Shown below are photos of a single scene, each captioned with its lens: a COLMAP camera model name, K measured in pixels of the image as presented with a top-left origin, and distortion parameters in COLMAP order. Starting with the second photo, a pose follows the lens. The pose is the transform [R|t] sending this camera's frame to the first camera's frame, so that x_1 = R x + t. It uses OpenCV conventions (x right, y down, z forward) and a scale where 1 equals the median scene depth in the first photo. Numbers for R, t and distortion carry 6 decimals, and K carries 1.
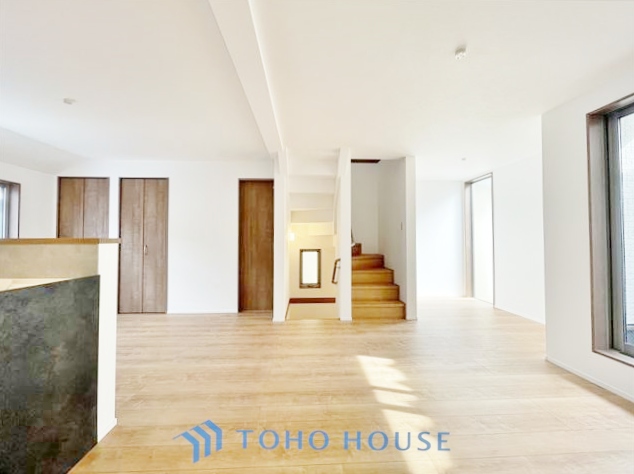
lens RADIAL K [[255.9, 0, 317.6], [0, 255.9, 236.9], [0, 0, 1]] dist [-0.004502, 0.001358]
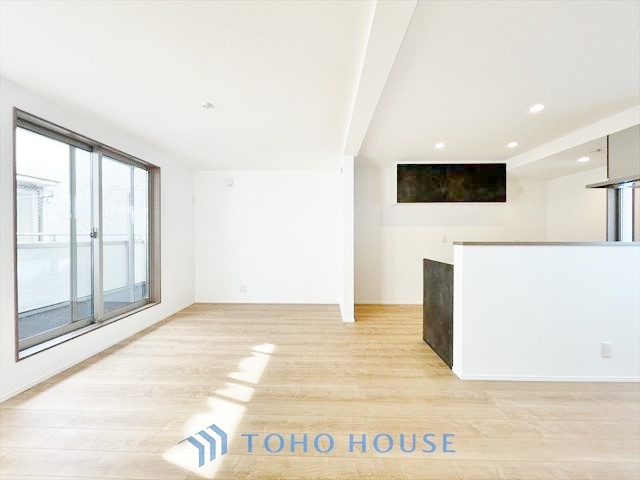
lens RADIAL K [[258.3, 0, 319.4], [0, 258.3, 236.8], [0, 0, 1]] dist [-0.004502, 0.001358]
pose [[-0.997080, -0.001082, 0.076352, -0.062752], [-0.001727, 0.999963, -0.008378, -0.003143], [-0.076340, -0.008486, -0.997046, 1.038494]]
